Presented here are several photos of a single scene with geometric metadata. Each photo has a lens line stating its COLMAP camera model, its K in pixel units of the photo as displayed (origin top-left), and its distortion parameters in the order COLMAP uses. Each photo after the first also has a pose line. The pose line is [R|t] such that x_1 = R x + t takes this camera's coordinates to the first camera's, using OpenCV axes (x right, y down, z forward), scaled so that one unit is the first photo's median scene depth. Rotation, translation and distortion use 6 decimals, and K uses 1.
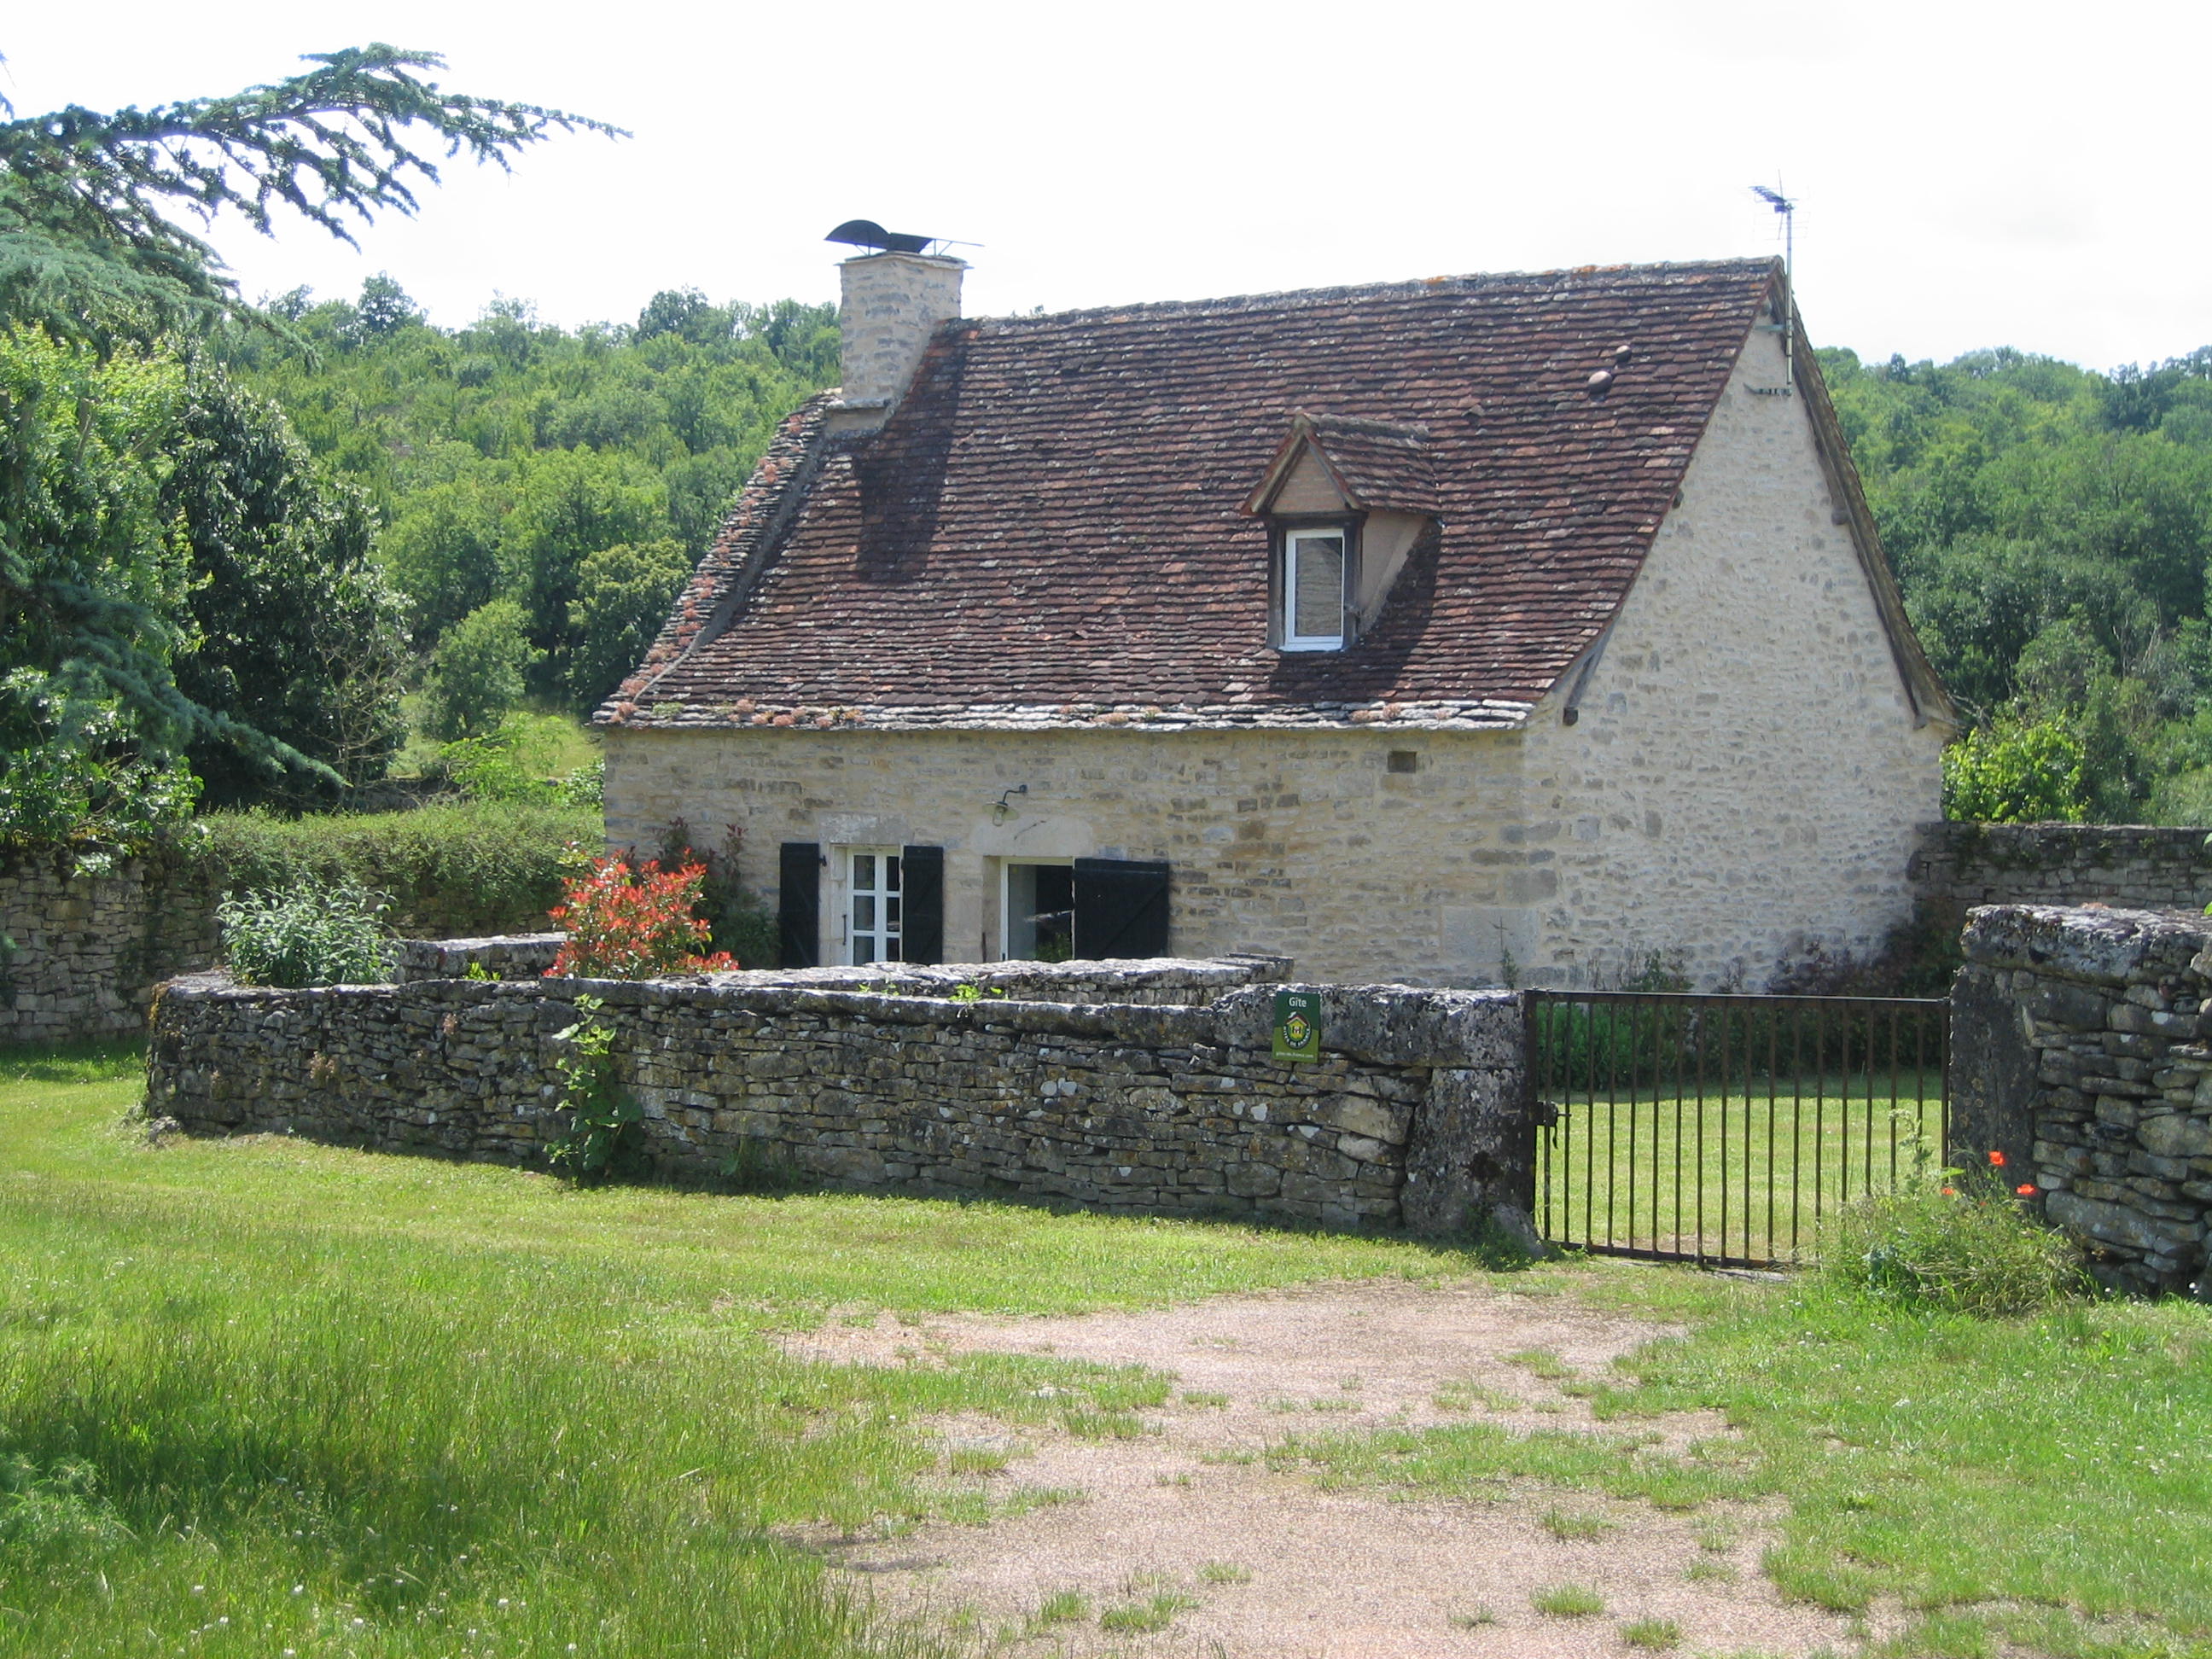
lens RADIAL K [[3964.9, 0, 1106.0], [0, 3964.9, 829.5], [0, 0, 1]] dist [-0.116733, -0.015652]
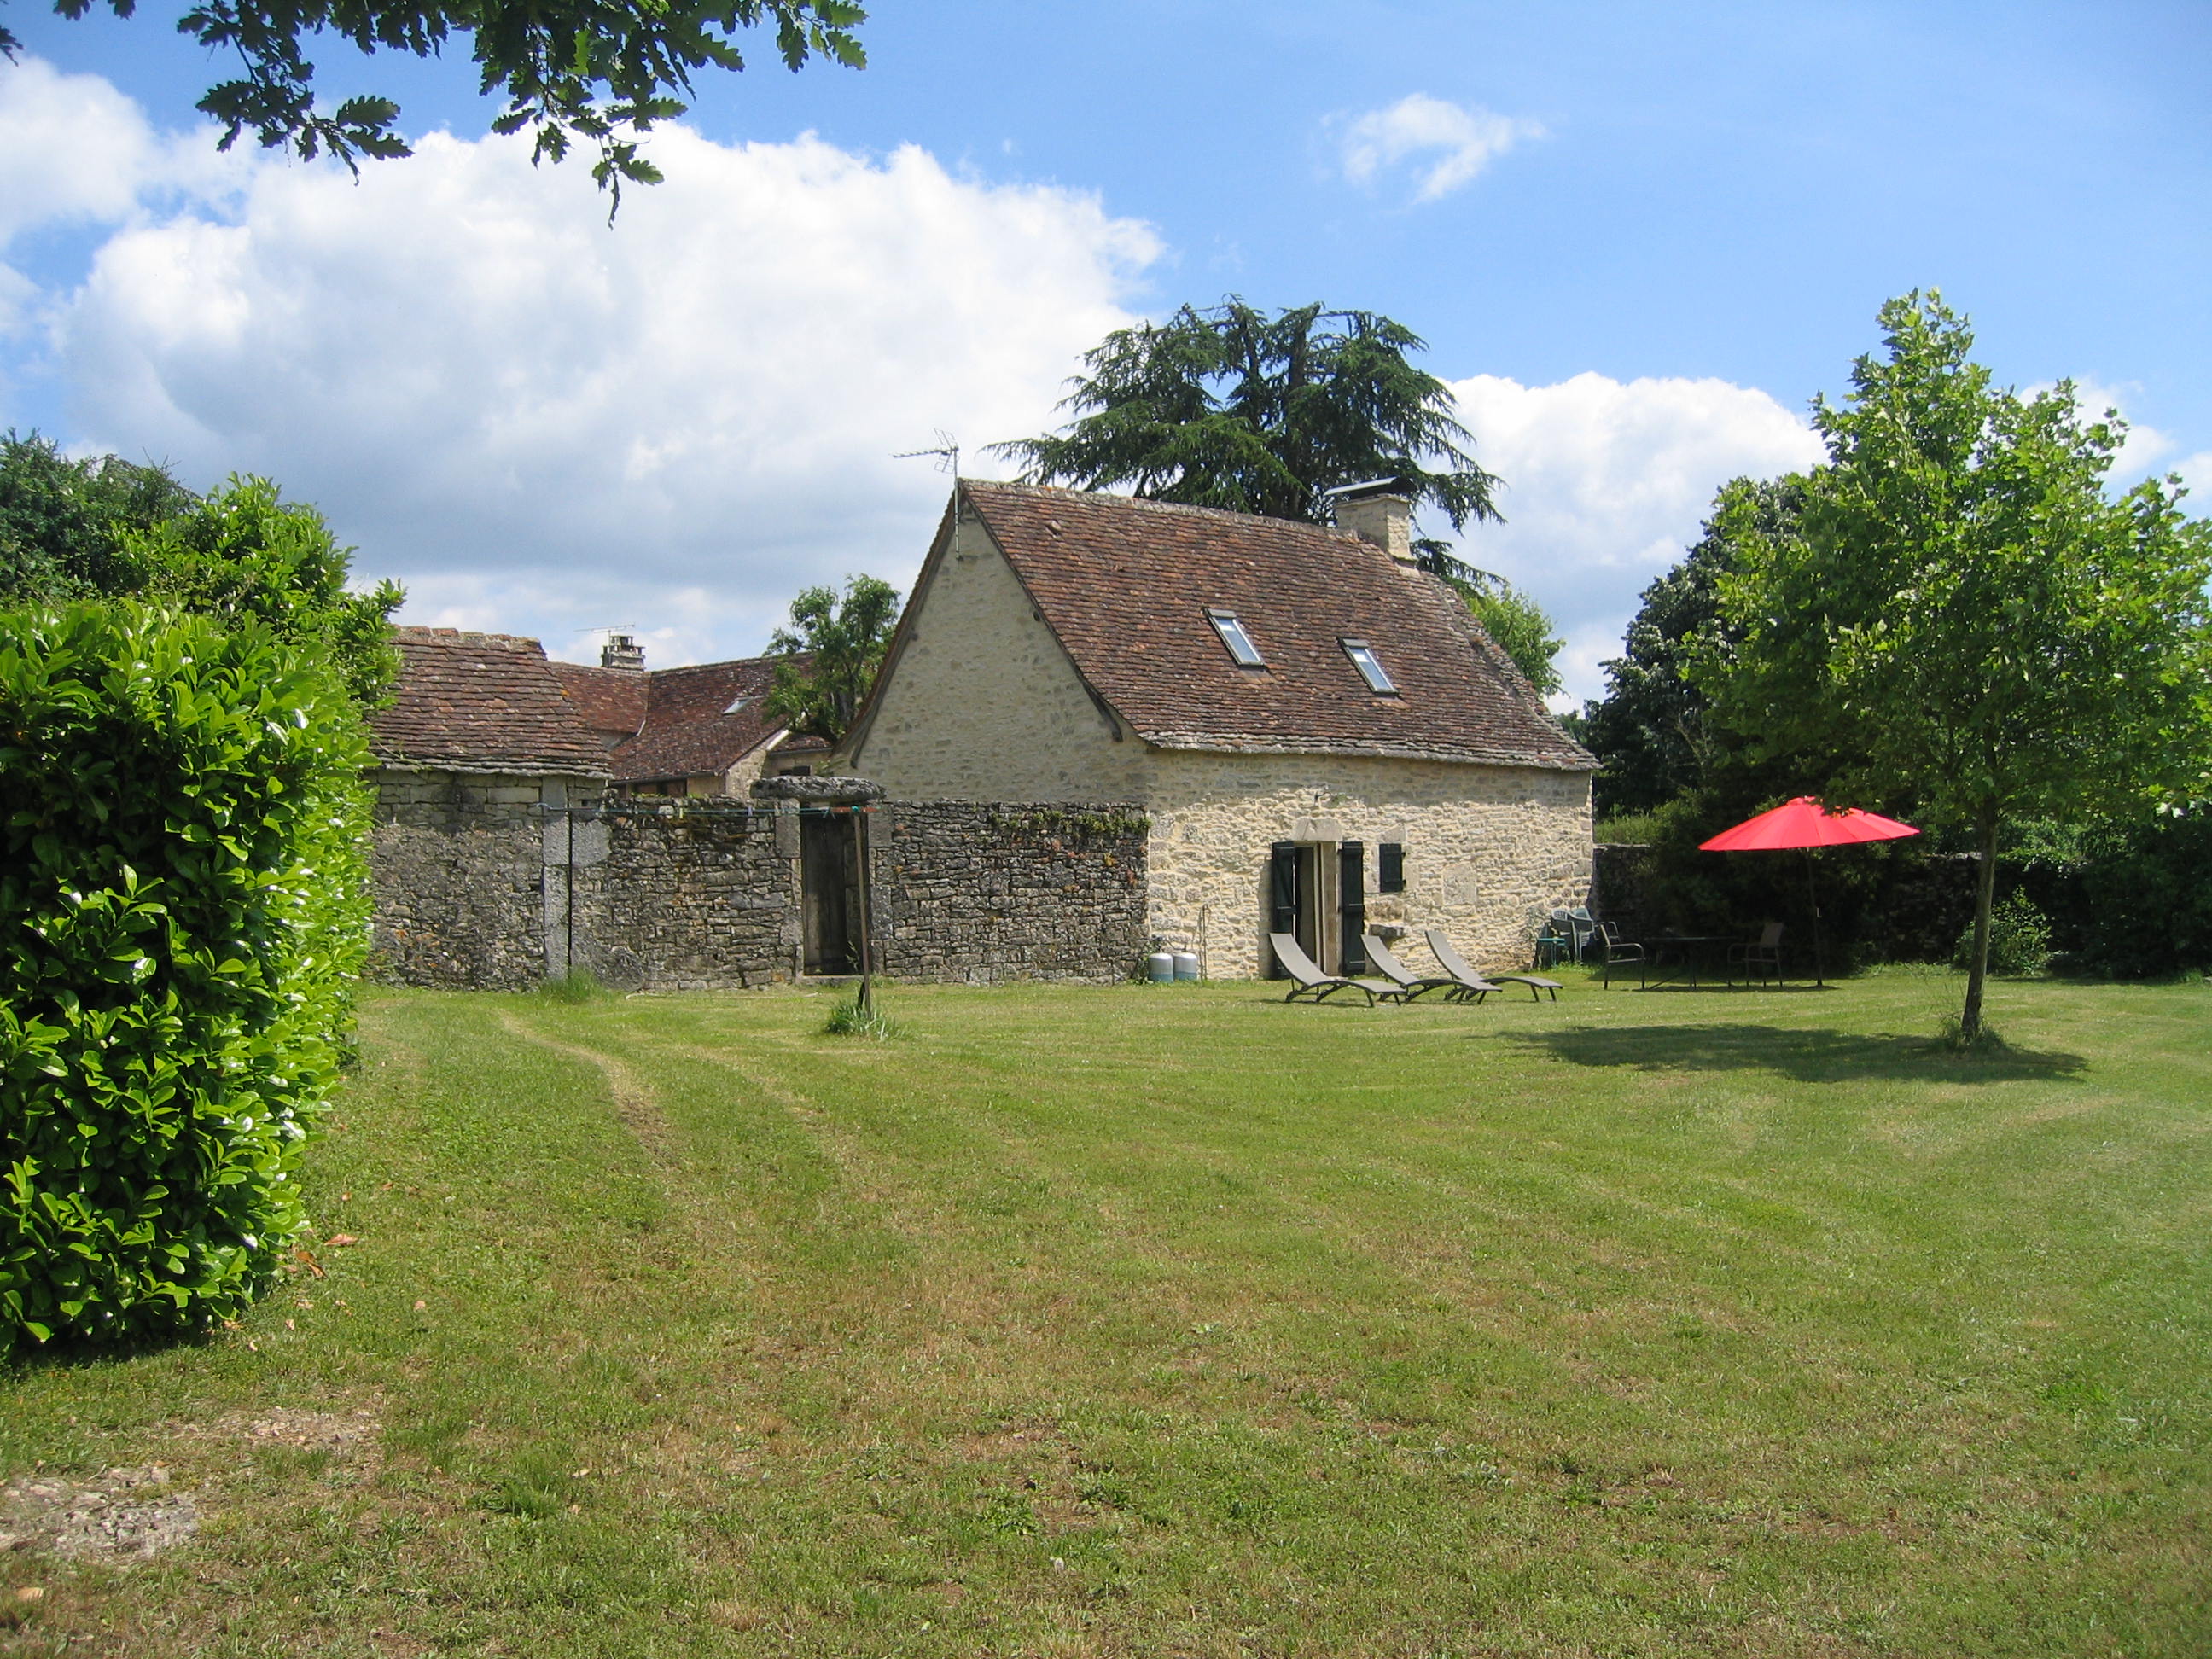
lens RADIAL K [[2290.8, 0, 1086.1], [0, 2290.8, 838.4], [0, 0, 1]] dist [-0.120900, 0.108155]
pose [[-0.085638, -0.026365, -0.995977, 1.118343], [0.014669, 0.999508, -0.027720, 0.036841], [0.996218, -0.016984, -0.085209, 1.112430]]
